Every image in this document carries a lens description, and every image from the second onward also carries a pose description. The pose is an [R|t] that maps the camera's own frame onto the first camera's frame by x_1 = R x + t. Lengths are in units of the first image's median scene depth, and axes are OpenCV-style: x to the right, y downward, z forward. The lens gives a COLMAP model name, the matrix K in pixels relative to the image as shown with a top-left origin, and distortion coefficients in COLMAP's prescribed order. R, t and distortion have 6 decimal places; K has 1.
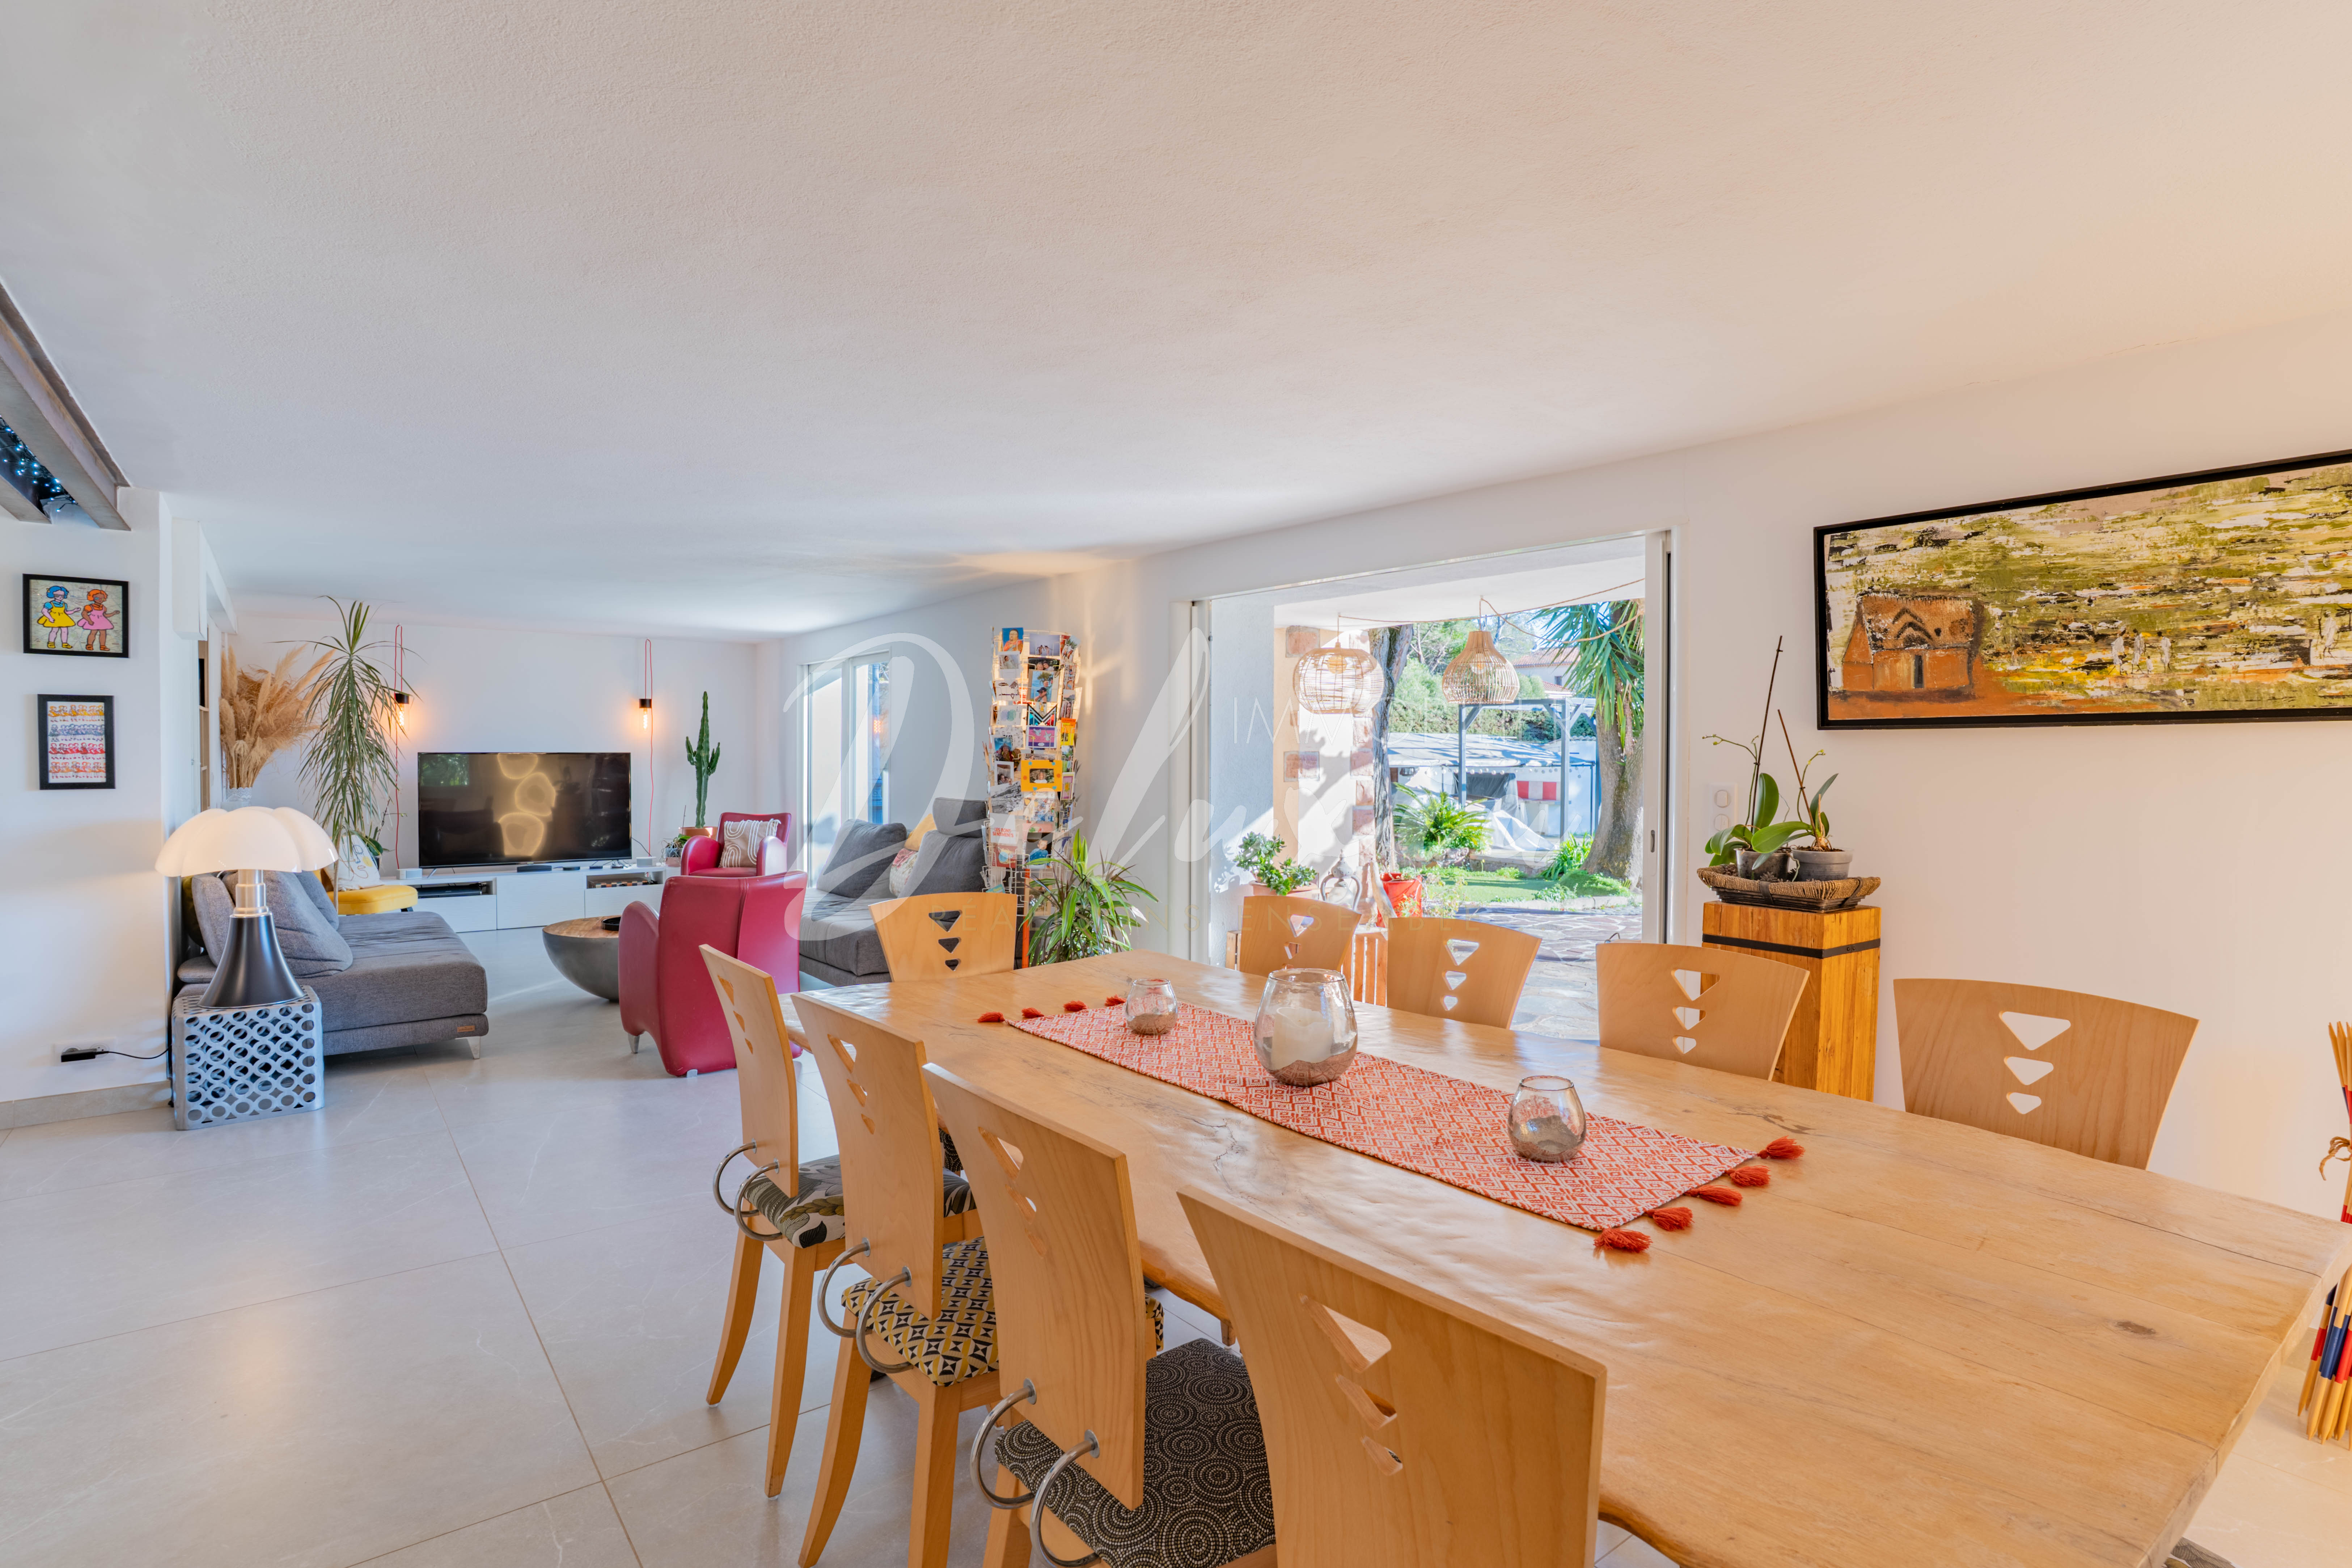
lens RADIAL K [[1213.0, 0, 1176.0], [0, 1213.0, 784.0], [0, 0, 1]] dist [-0.057320, 0.039348]
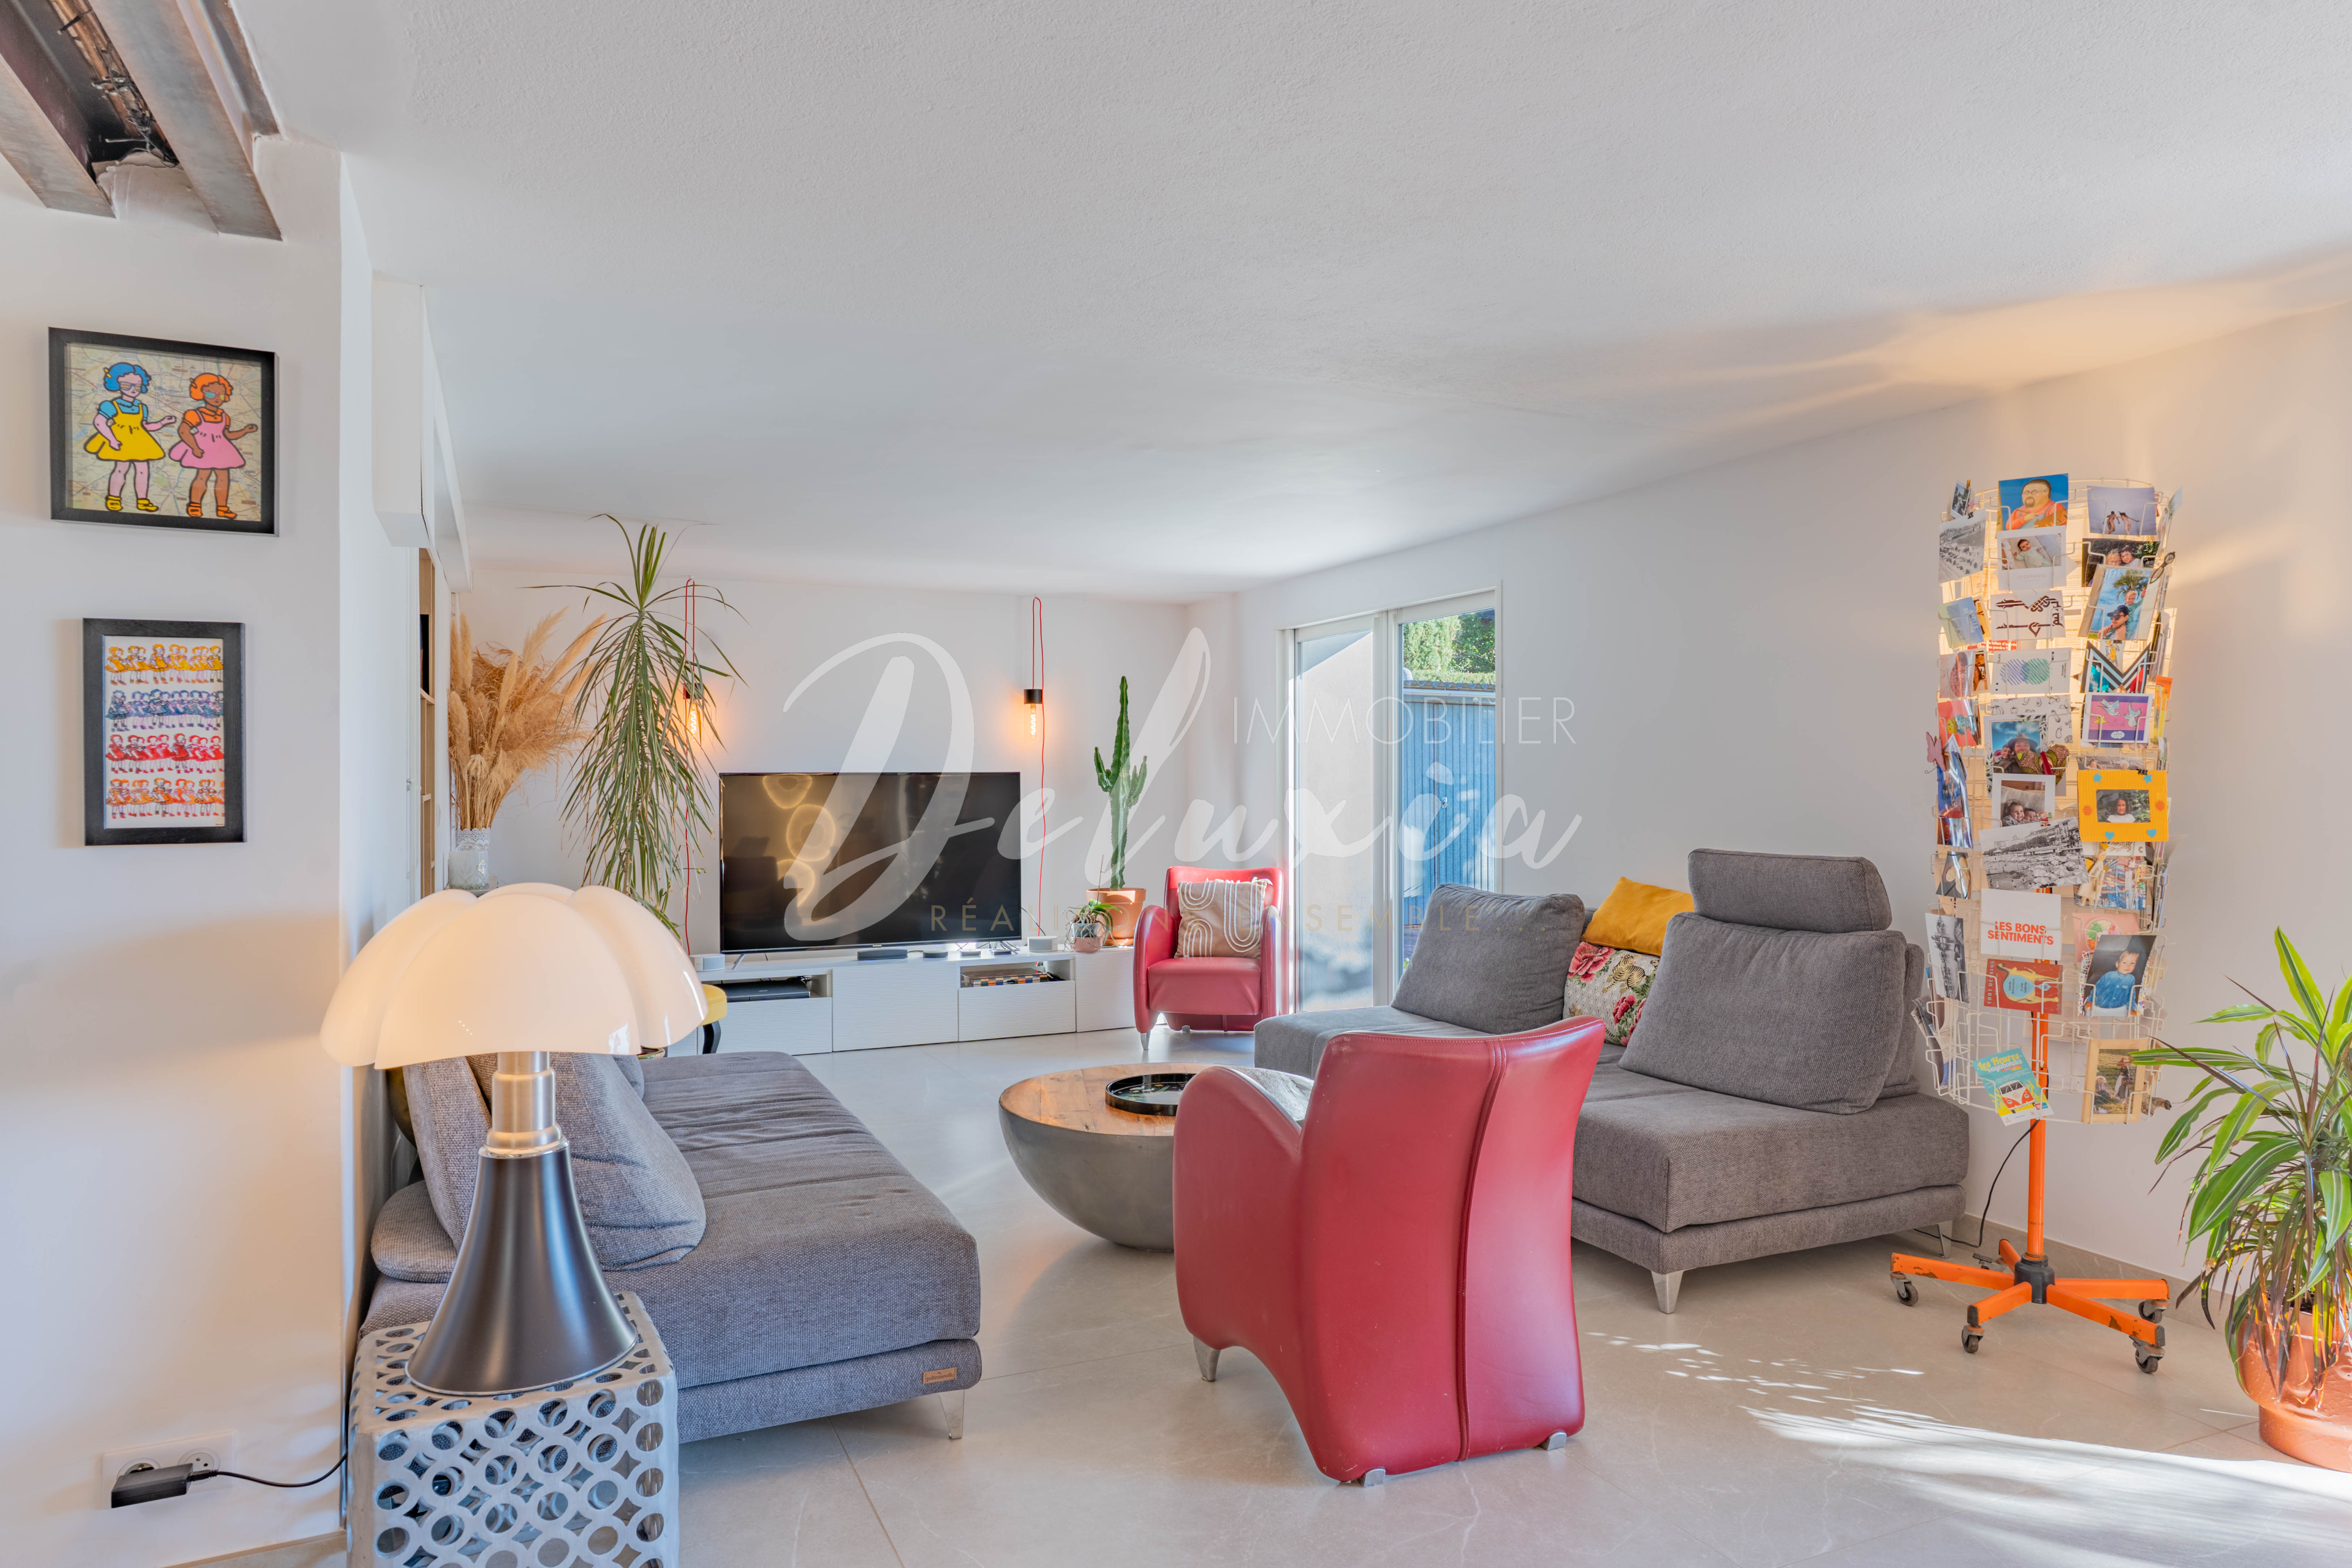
lens RADIAL K [[1455.9, 0, 1176.0], [0, 1455.9, 784.0], [0, 0, 1]] dist [-0.045412, 0.077999]
pose [[0.978650, -0.006253, -0.205440, -0.425044], [0.001571, 0.999735, -0.022947, -0.004165], [0.205529, 0.022134, 0.978401, 0.517984]]
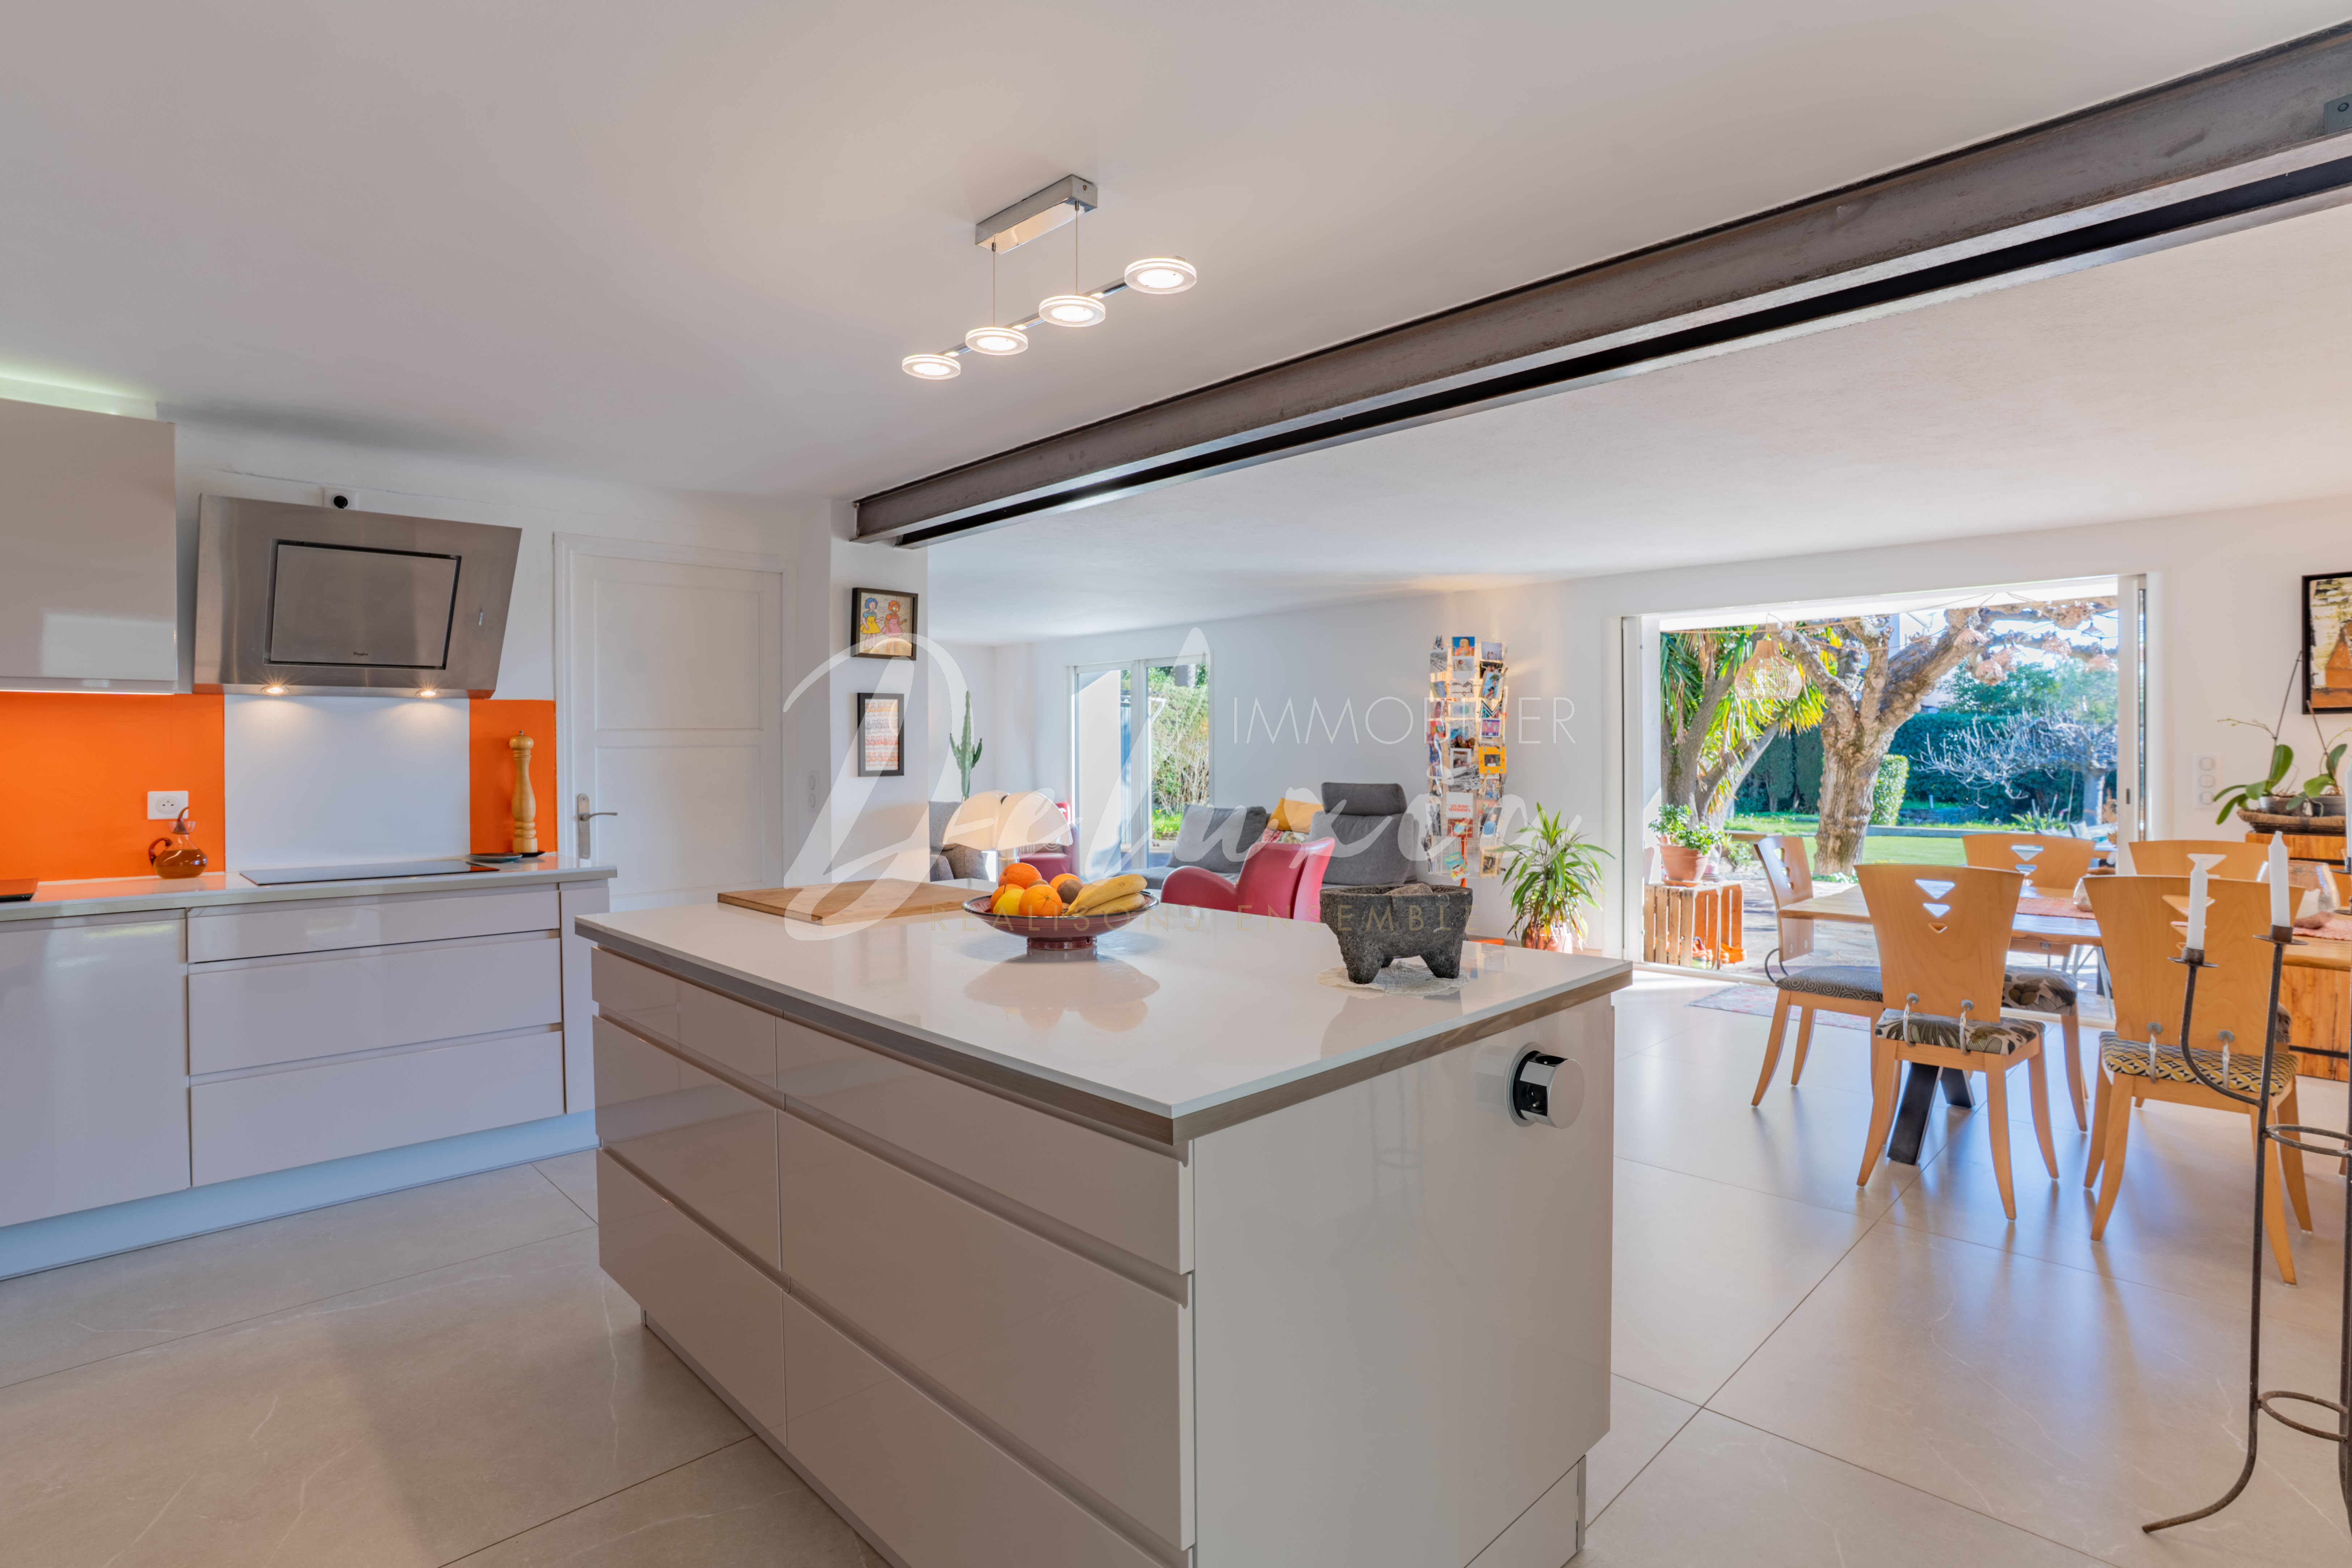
lens RADIAL K [[1178.6, 0, 1176.0], [0, 1178.6, 784.0], [0, 0, 1]] dist [-0.054271, 0.025314]
pose [[0.990436, -0.014224, 0.137238, -0.727870], [0.013957, 0.999898, 0.002910, 0.011479], [-0.137265, -0.000967, 0.990534, -0.137526]]
